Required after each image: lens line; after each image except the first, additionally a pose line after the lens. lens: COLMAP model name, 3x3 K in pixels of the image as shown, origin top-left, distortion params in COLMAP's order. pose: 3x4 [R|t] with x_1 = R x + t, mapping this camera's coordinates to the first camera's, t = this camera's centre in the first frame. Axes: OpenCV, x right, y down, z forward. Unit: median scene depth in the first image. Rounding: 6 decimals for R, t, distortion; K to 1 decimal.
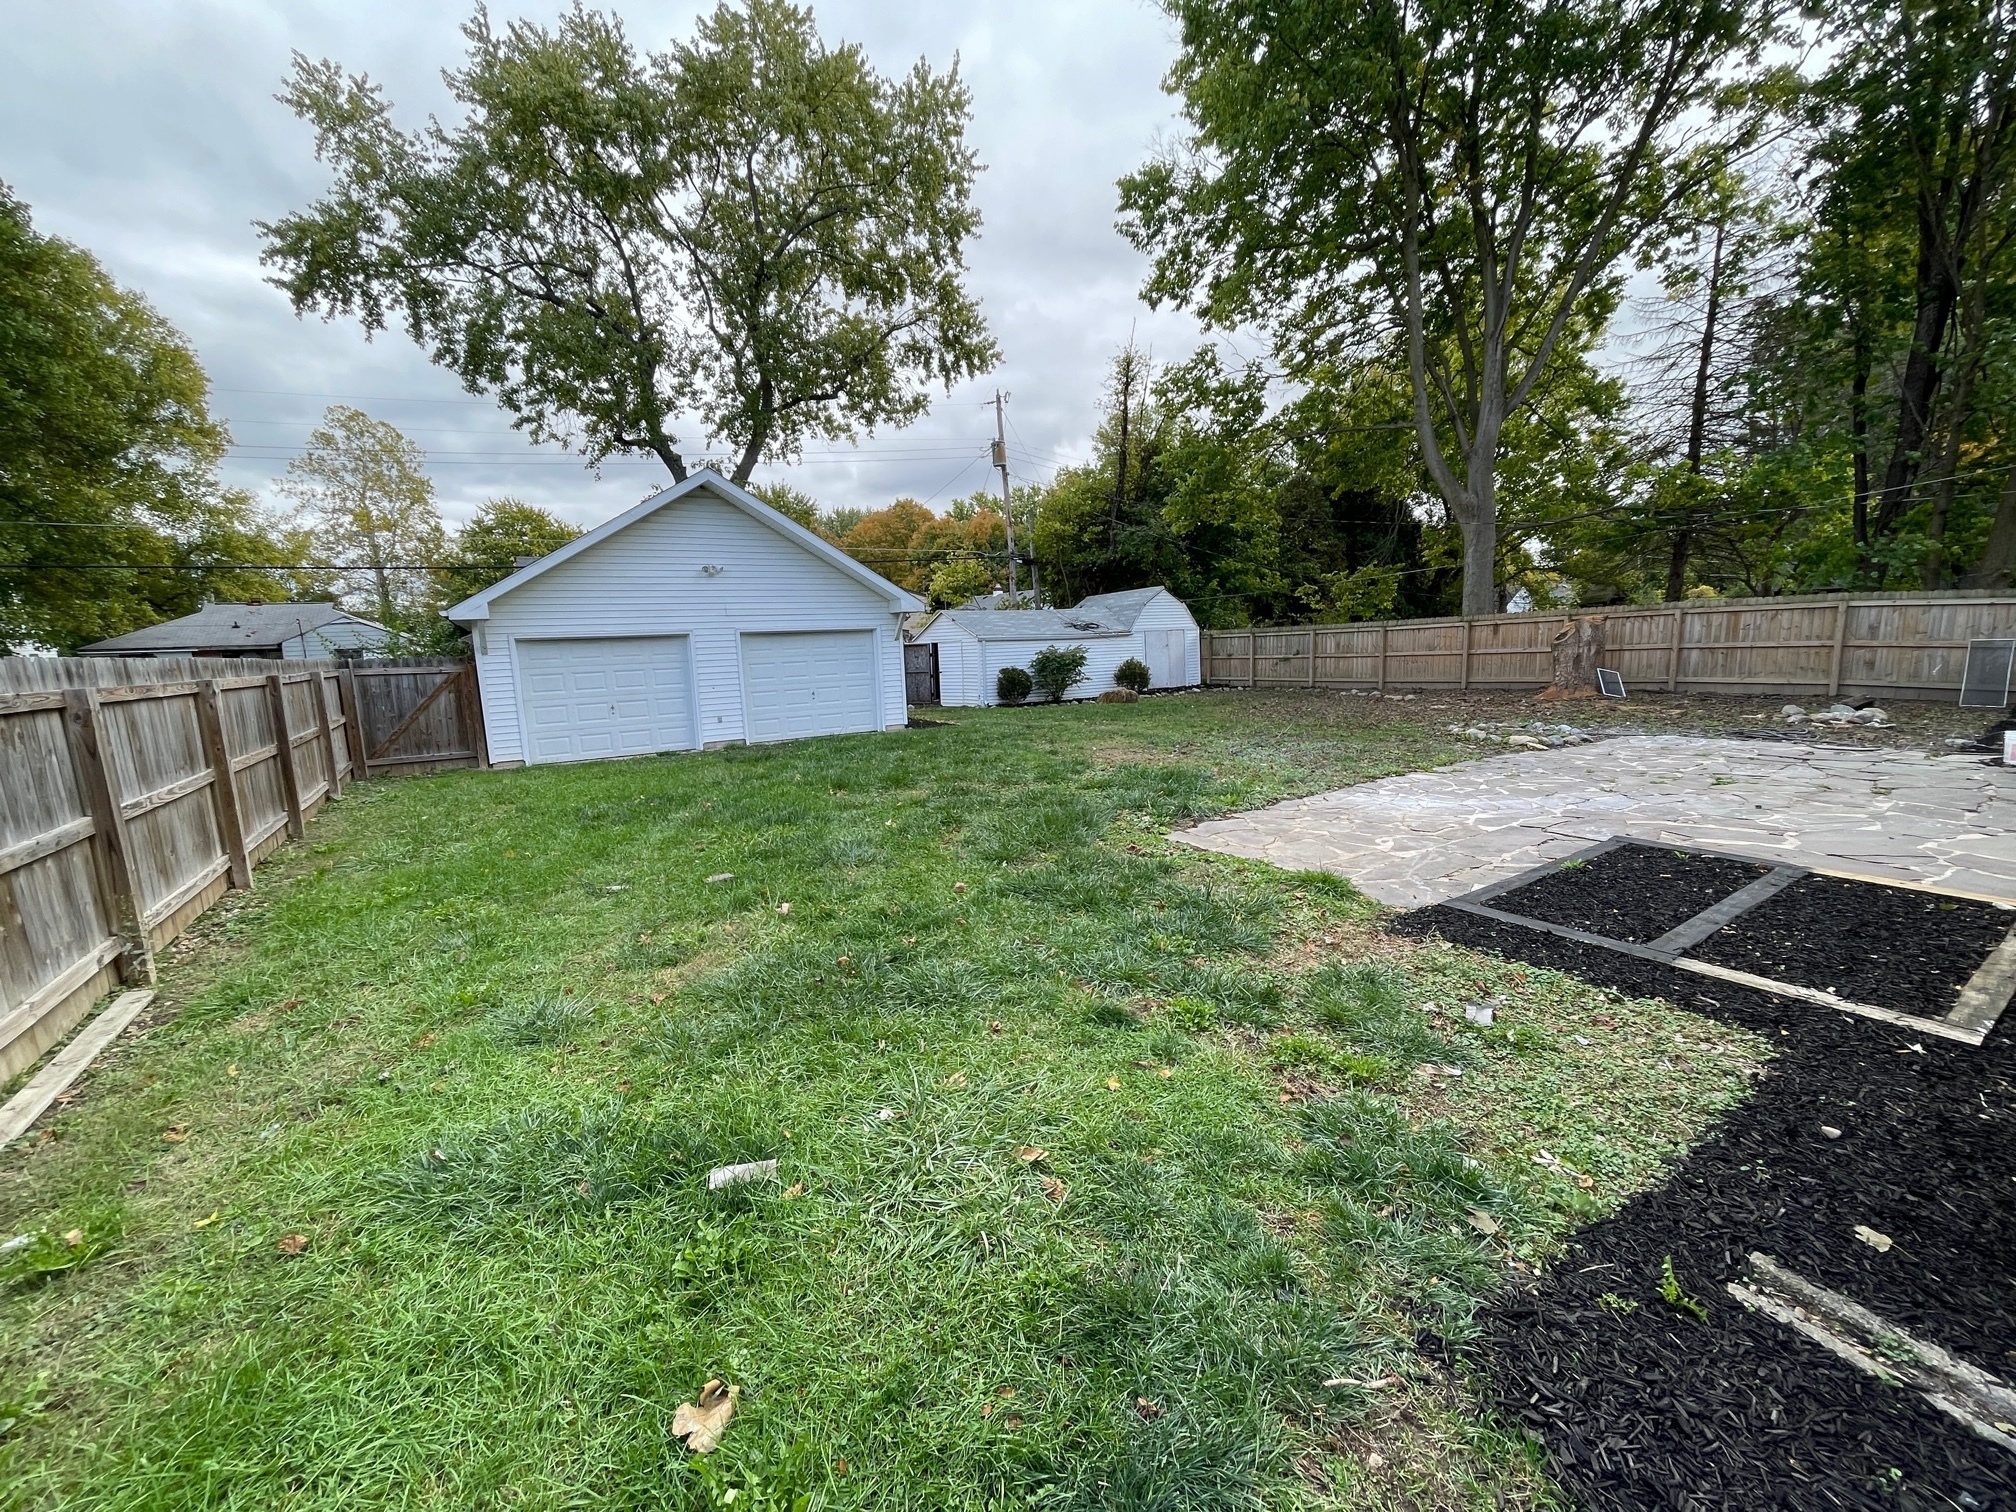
lens RADIAL K [[809.3, 0, 1011.5], [0, 809.3, 762.5], [0, 0, 1]] dist [-0.001053, -0.000115]
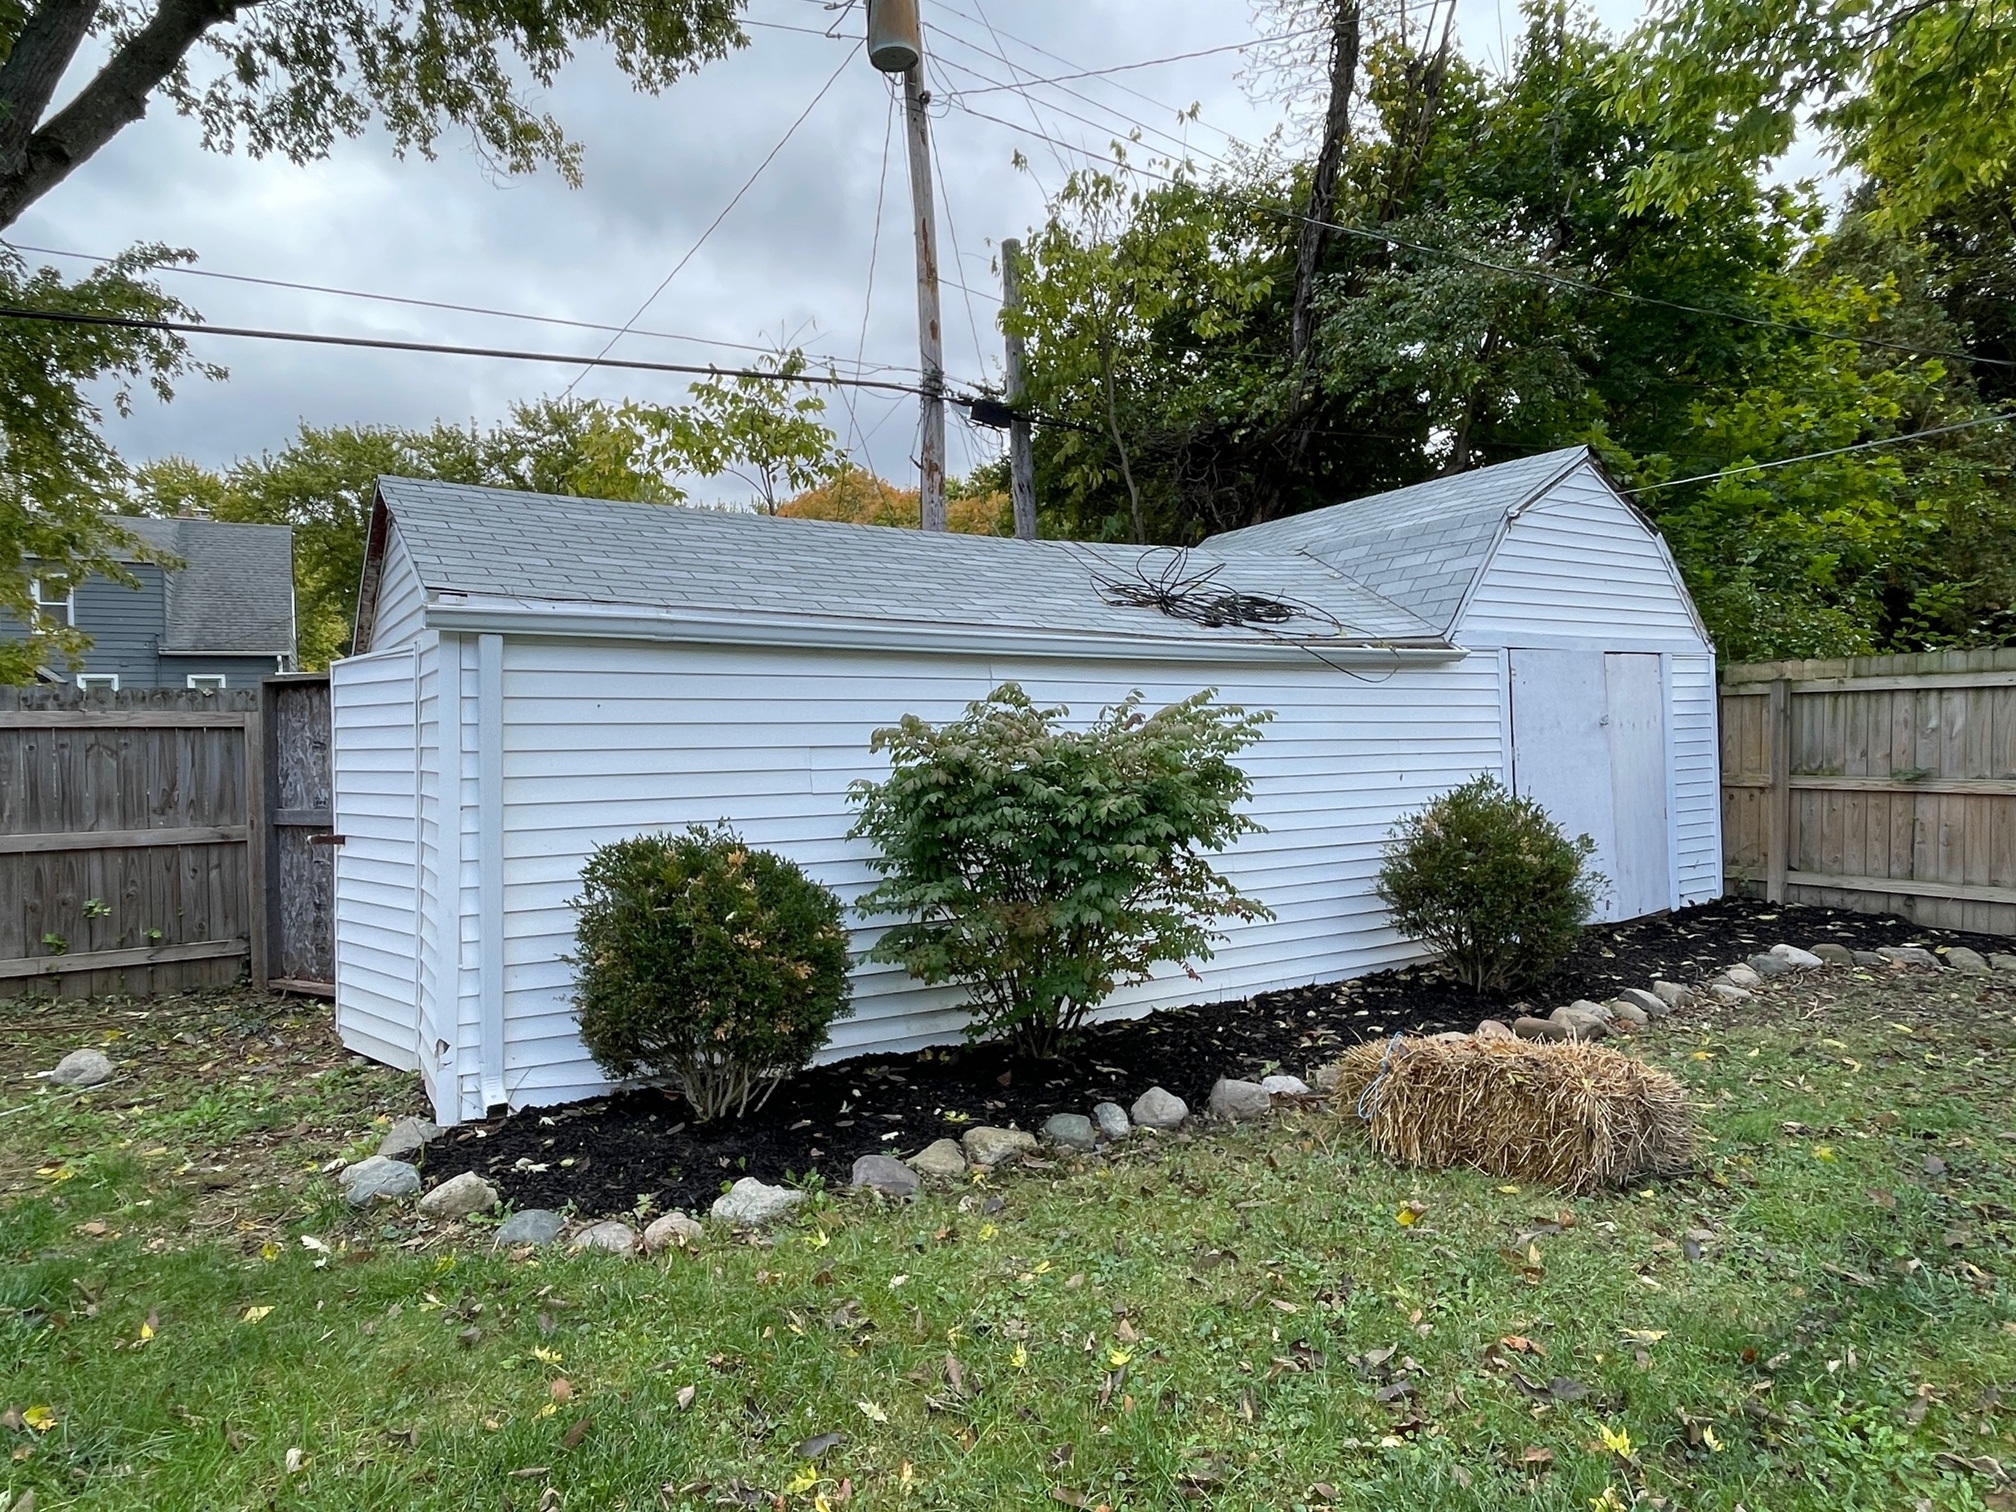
lens RADIAL K [[1194.5, 0, 1008.4], [0, 1194.5, 753.6], [0, 0, 1]] dist [0.007623, 0.000555]
pose [[0.998688, 0.027186, -0.043395, 0.054264], [-0.032449, 0.991552, -0.125588, -0.096543], [0.039614, 0.126831, 0.991133, 0.716903]]
